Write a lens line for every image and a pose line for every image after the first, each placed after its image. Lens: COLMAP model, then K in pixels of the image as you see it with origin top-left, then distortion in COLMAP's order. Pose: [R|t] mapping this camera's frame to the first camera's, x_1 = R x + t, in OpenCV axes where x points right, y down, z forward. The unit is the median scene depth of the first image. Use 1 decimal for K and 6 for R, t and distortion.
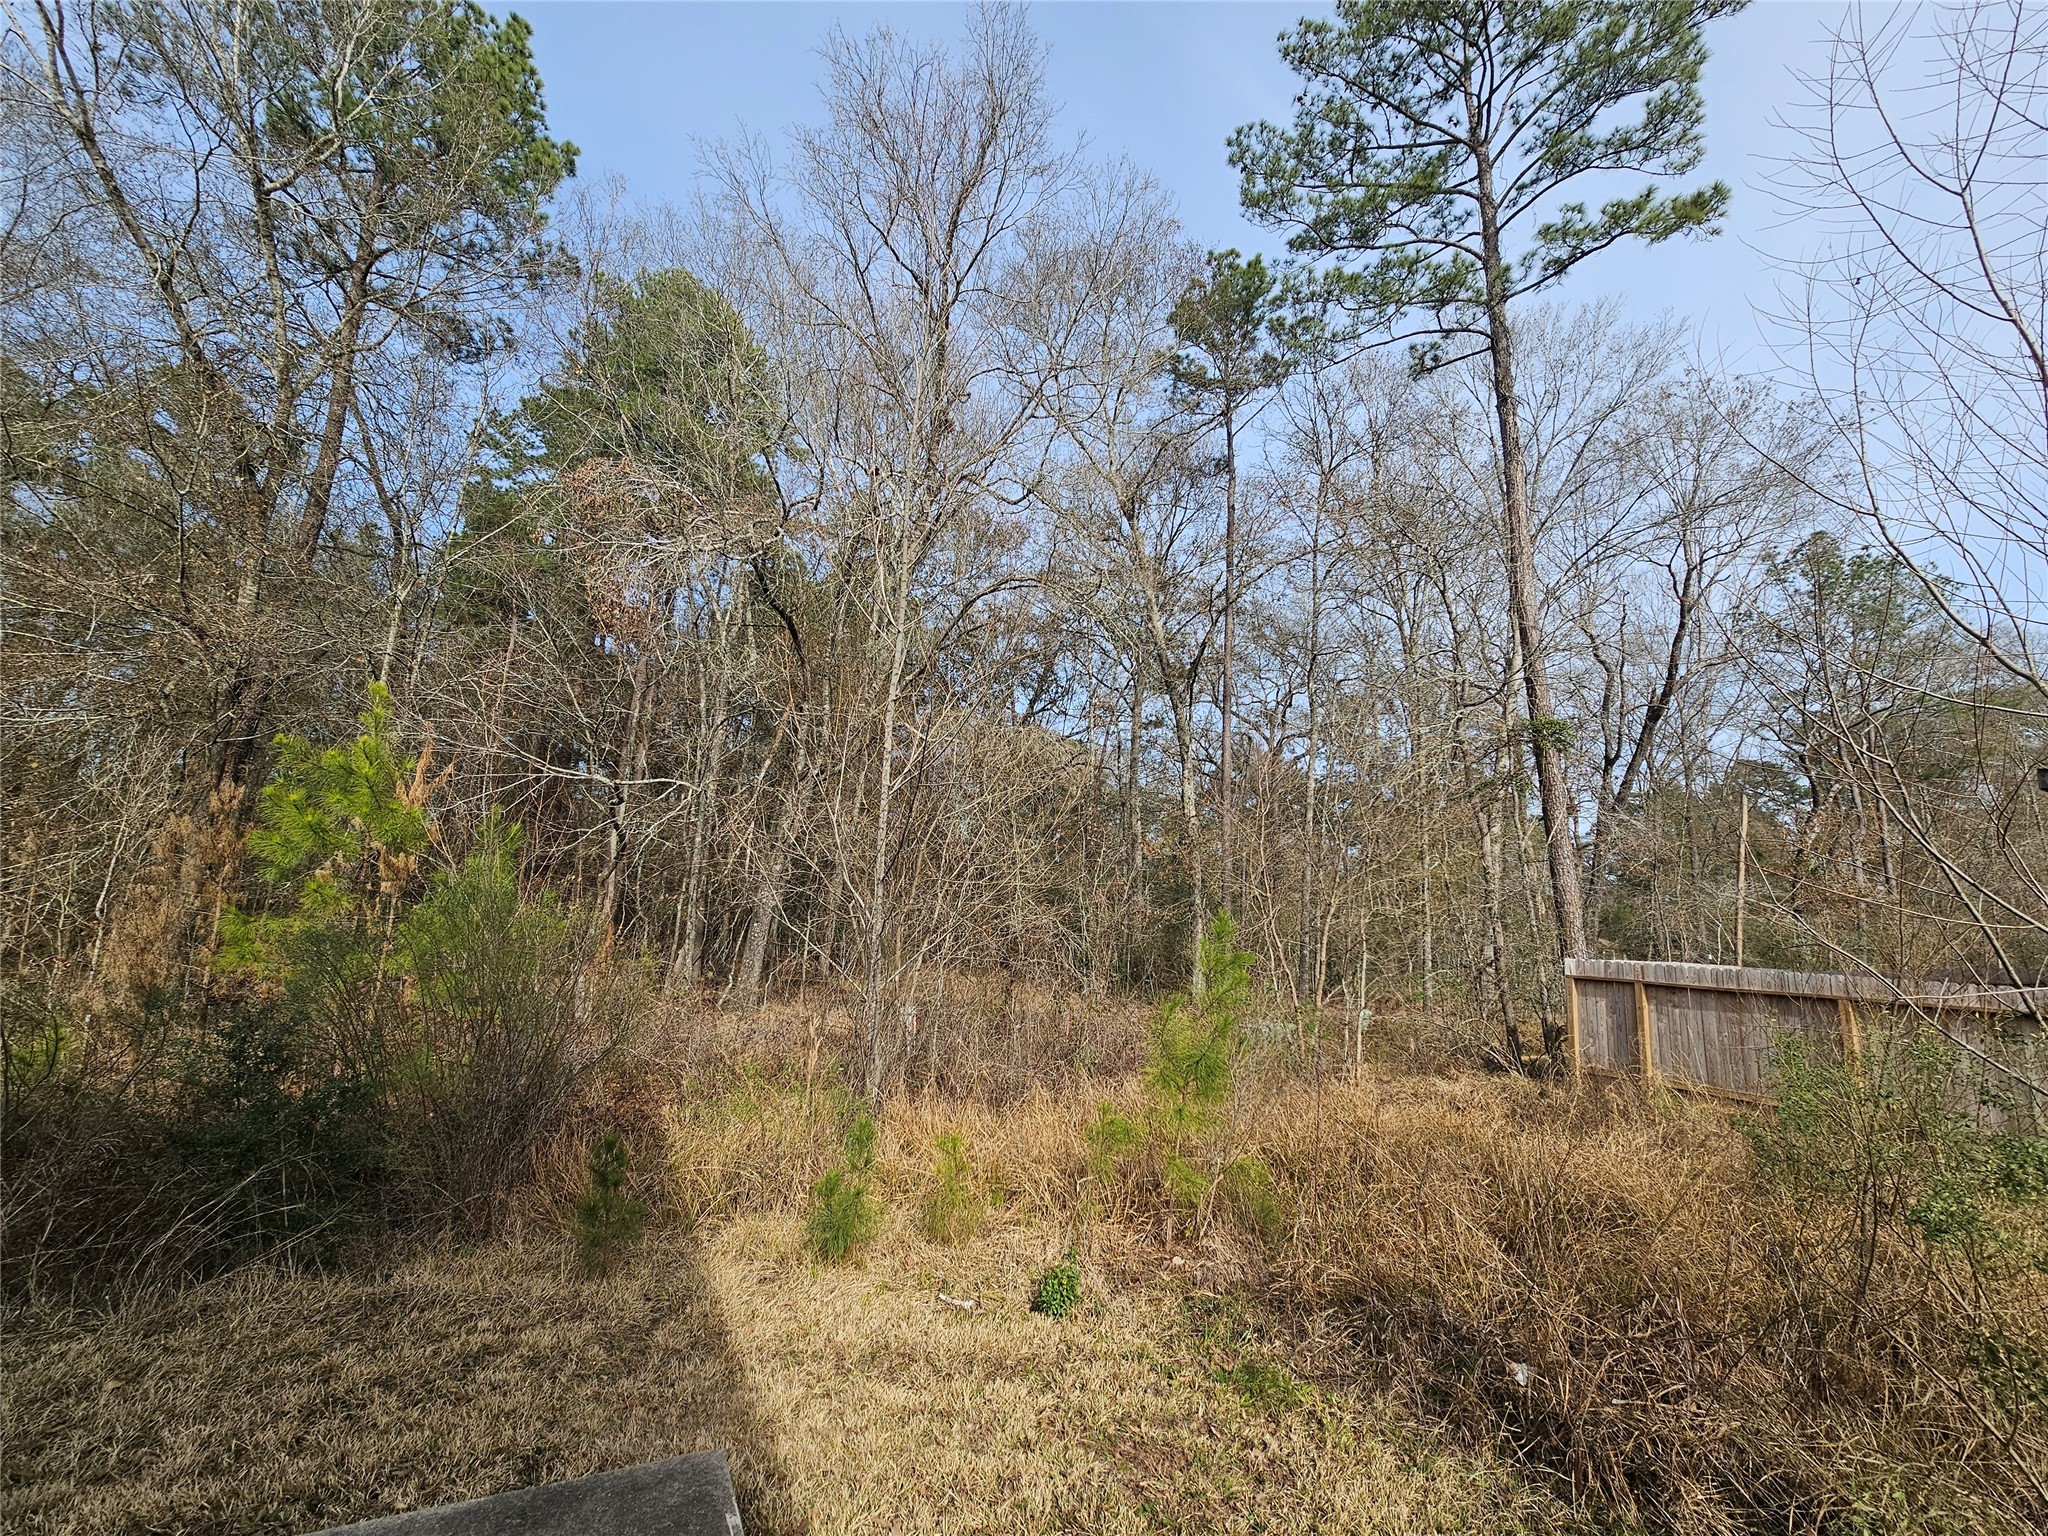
lens RADIAL K [[826.7, 0, 1023.4], [0, 826.7, 770.4], [0, 0, 1]] dist [-0.000667, -0.000528]
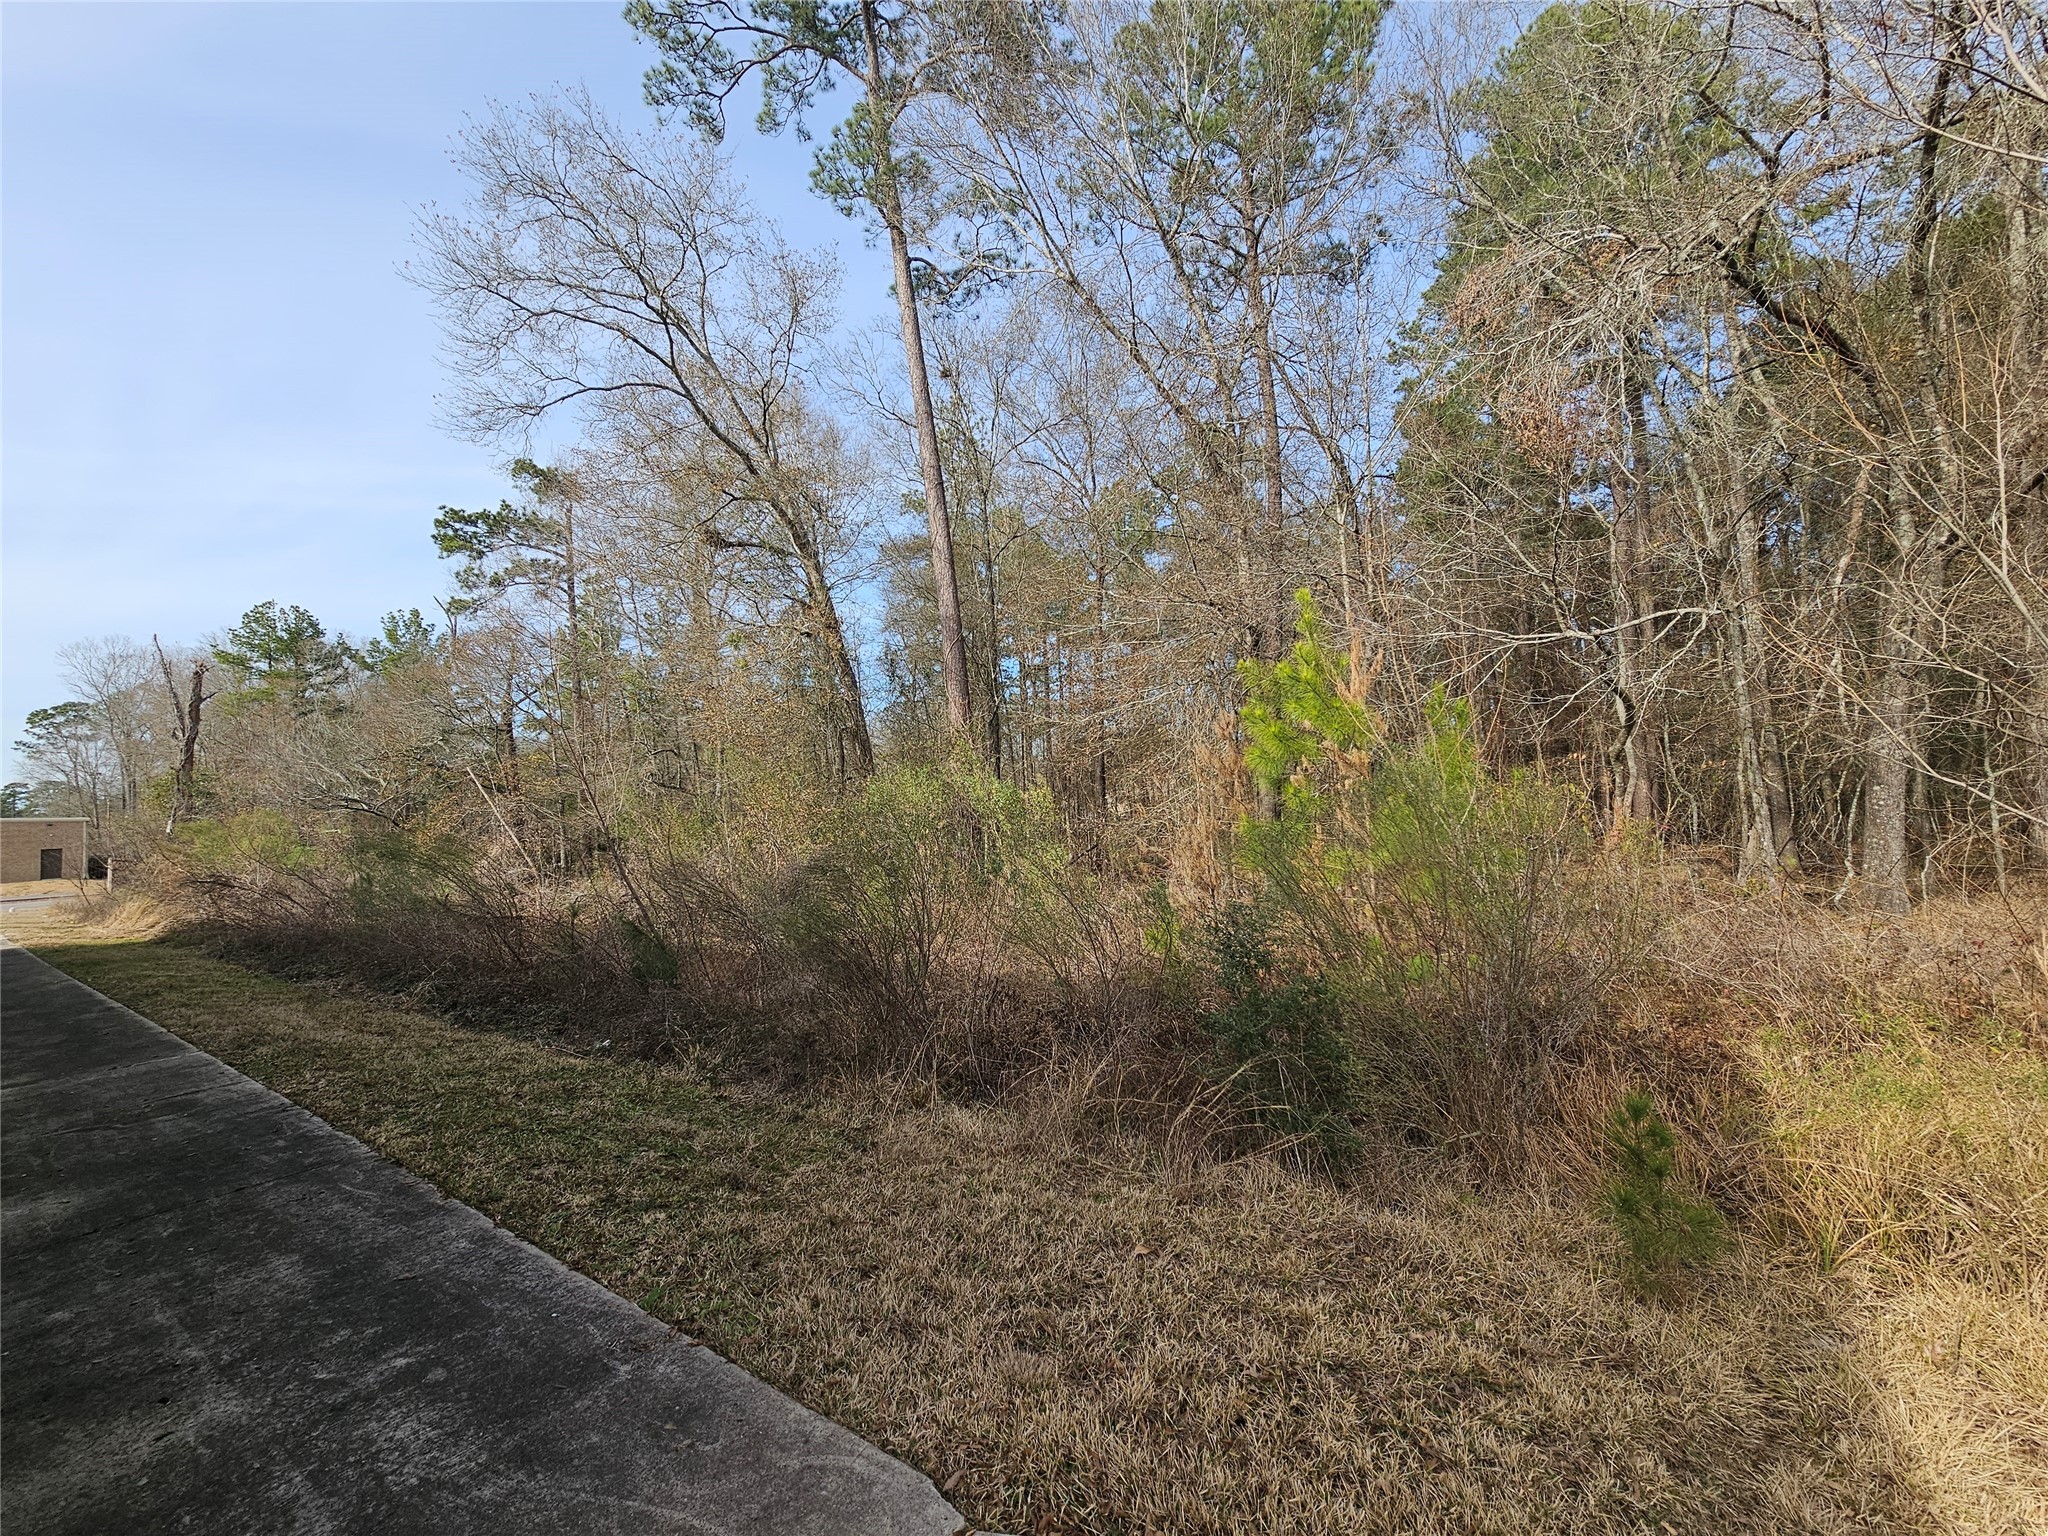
lens RADIAL K [[826.7, 0, 1026.2], [0, 826.7, 772.1], [0, 0, 1]] dist [-0.000667, -0.000528]
pose [[0.436531, -0.122556, -0.891303, -0.039349], [0.236176, 0.971545, -0.017918, 0.036906], [0.868137, -0.202683, 0.453054, 0.152735]]
